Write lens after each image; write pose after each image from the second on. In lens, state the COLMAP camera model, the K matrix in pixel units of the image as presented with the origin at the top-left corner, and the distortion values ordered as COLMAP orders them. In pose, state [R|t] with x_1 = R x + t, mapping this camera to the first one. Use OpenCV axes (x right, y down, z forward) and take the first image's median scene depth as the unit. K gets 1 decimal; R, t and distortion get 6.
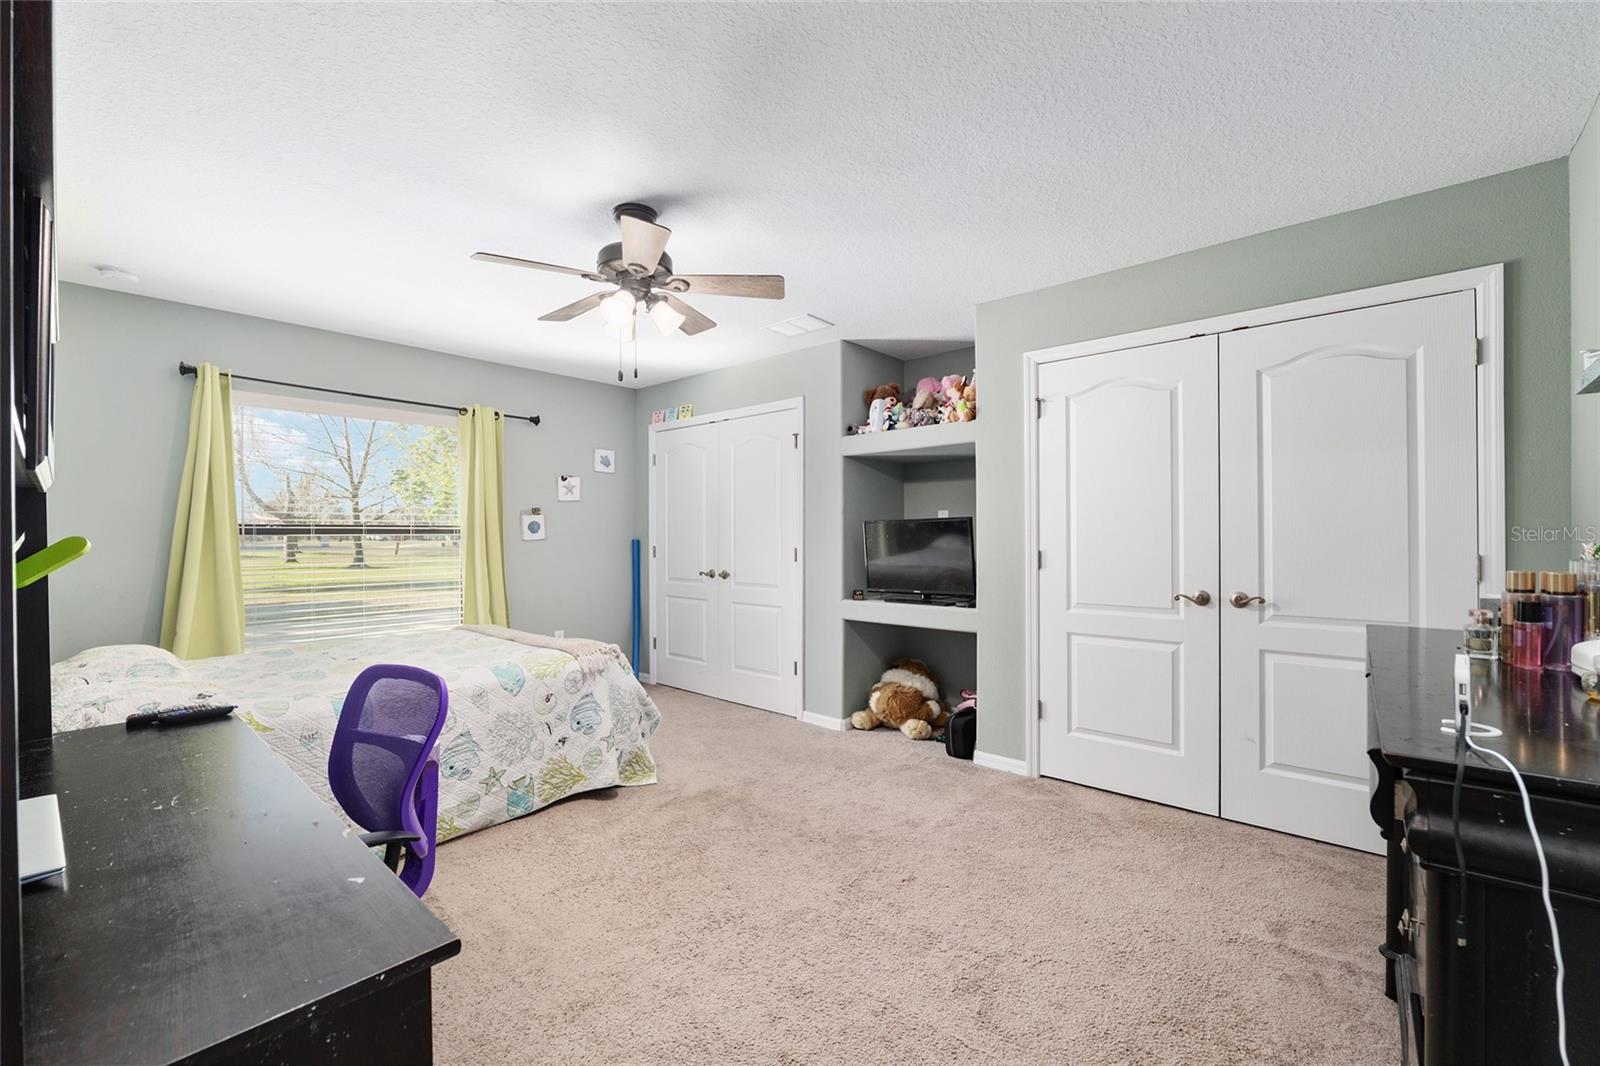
lens RADIAL K [[659.1, 0, 792.5], [0, 659.1, 532.8], [0, 0, 1]] dist [-0.001820, -0.000649]
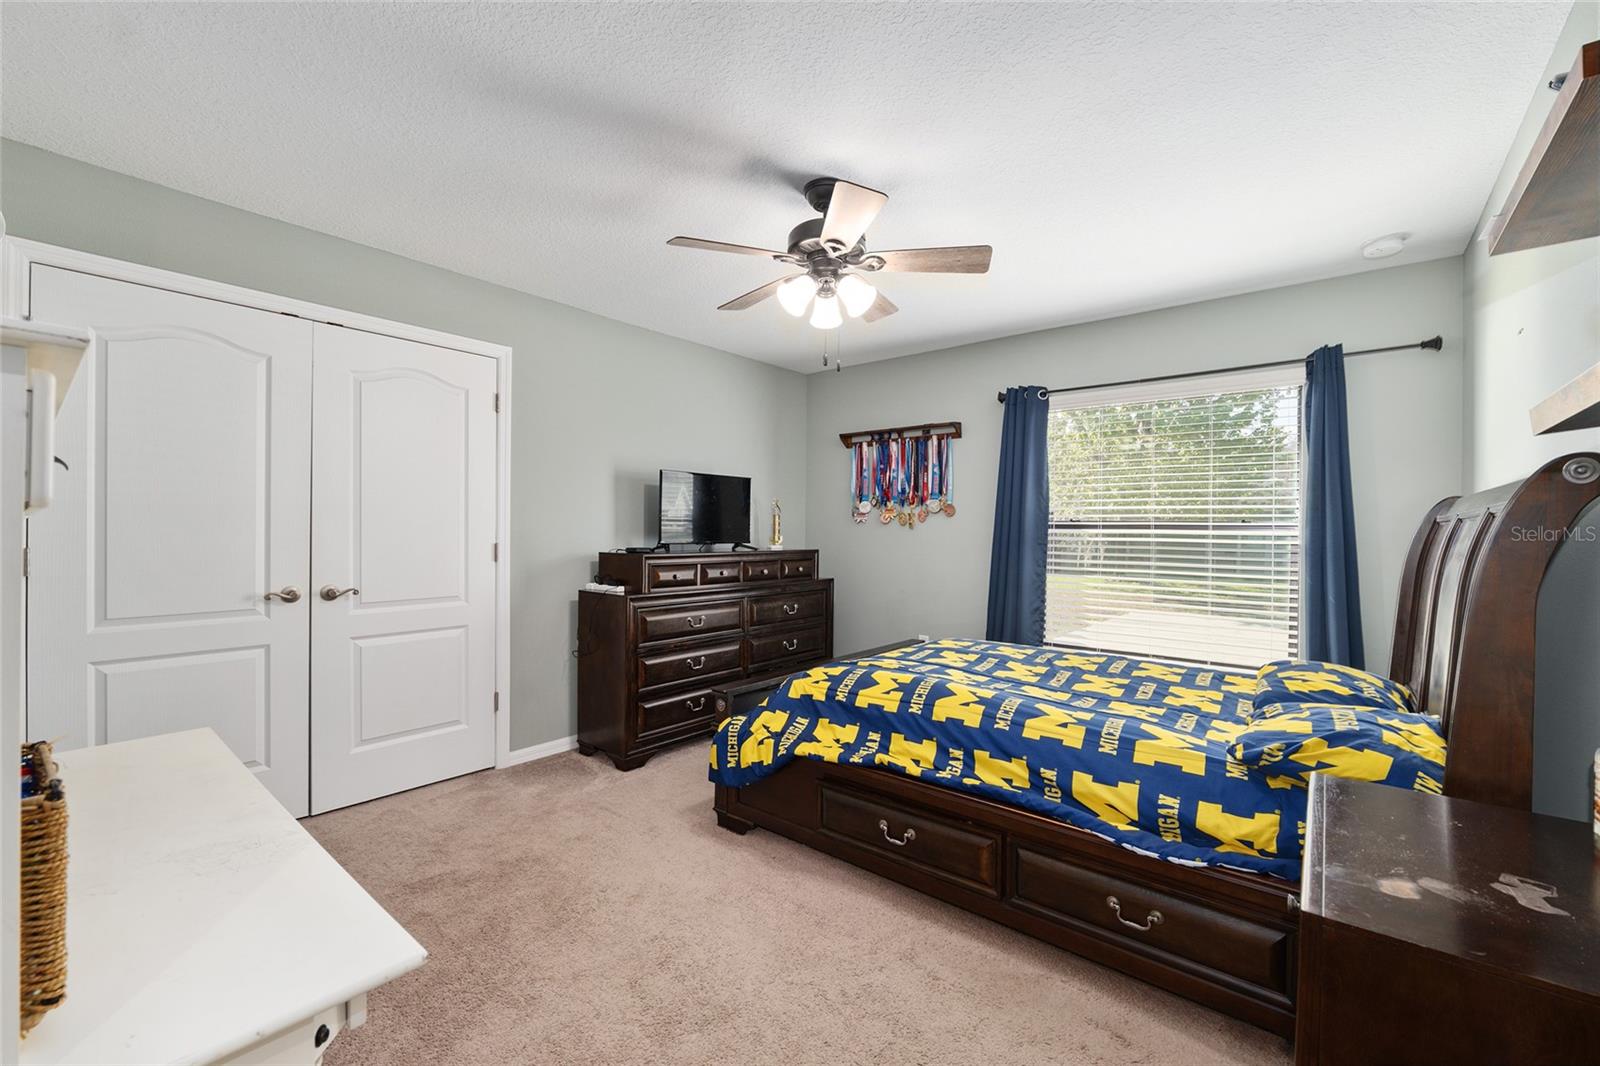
lens RADIAL K [[659.1, 0, 792.5], [0, 659.1, 532.8], [0, 0, 1]] dist [-0.001820, -0.000649]
pose [[-0.030639, 0.005381, 0.999516, -0.370429], [-0.014124, 0.999883, -0.005816, 0.004482], [-0.999431, -0.014295, -0.030560, 0.329430]]
